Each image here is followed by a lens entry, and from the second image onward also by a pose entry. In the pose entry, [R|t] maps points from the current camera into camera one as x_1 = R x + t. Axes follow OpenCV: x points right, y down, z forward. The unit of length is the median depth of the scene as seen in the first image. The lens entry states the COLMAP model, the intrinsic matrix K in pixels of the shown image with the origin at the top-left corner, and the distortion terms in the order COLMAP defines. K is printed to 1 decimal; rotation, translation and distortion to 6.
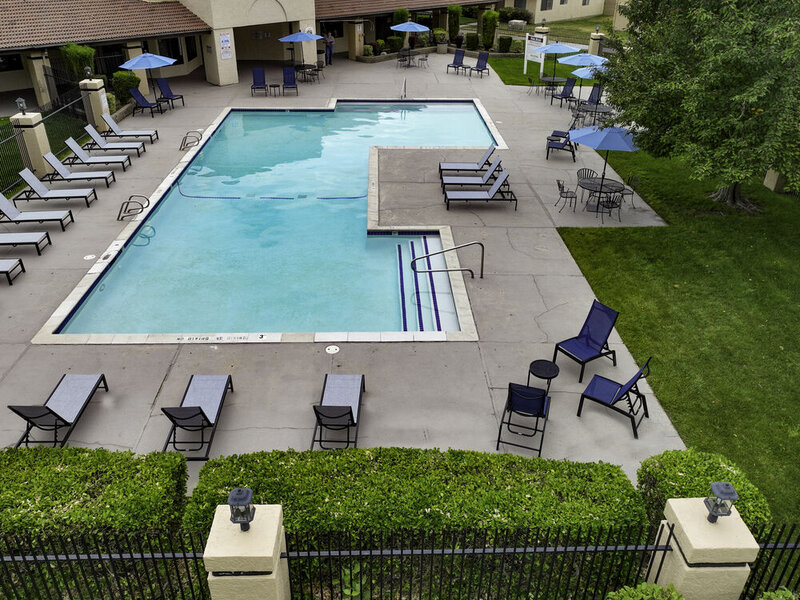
lens RADIAL K [[626.5, 0, 399.2], [0, 626.5, 268.5], [0, 0, 1]] dist [0.050597, -0.001849]
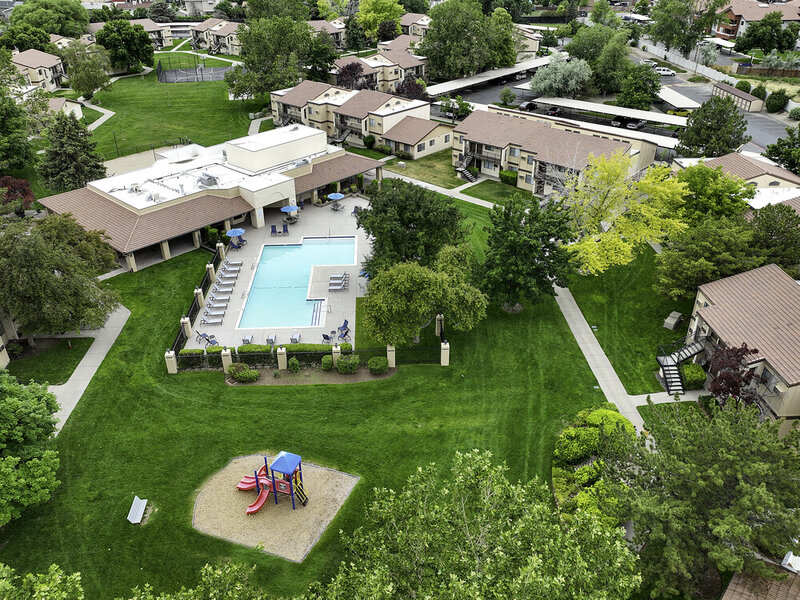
lens RADIAL K [[592.8, 0, 400.0], [0, 592.8, 300.0], [0, 0, 1]] dist [0.001410, 0.000574]
pose [[0.999764, -0.021207, 0.004761, 0.278513], [0.020855, 0.997685, 0.064732, -0.154467], [-0.006123, -0.064617, 0.997891, -1.448190]]
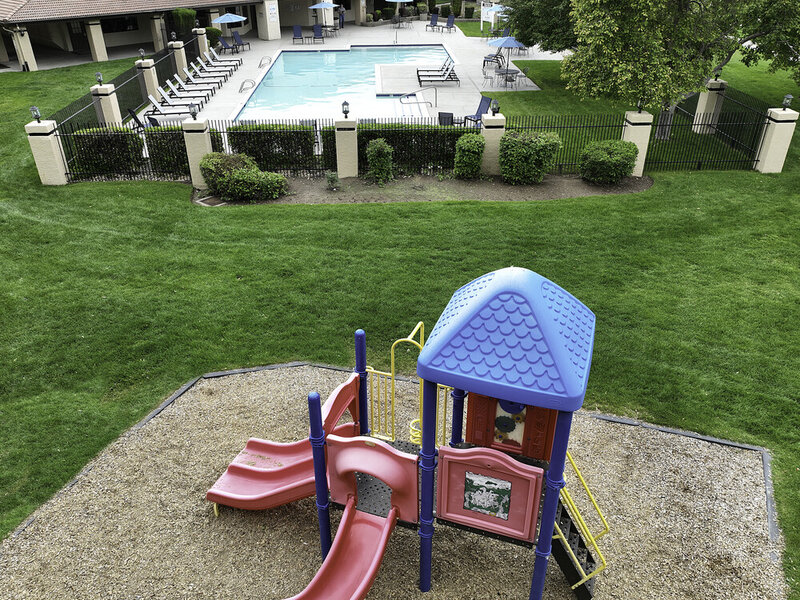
lens RADIAL K [[592.8, 0, 400.0], [0, 592.8, 300.0], [0, 0, 1]] dist [0.001410, 0.000574]
pose [[0.999796, -0.019604, 0.004896, -0.000832], [0.019251, 0.997764, 0.064005, 0.235476], [-0.006139, -0.063897, 0.997938, -0.418405]]
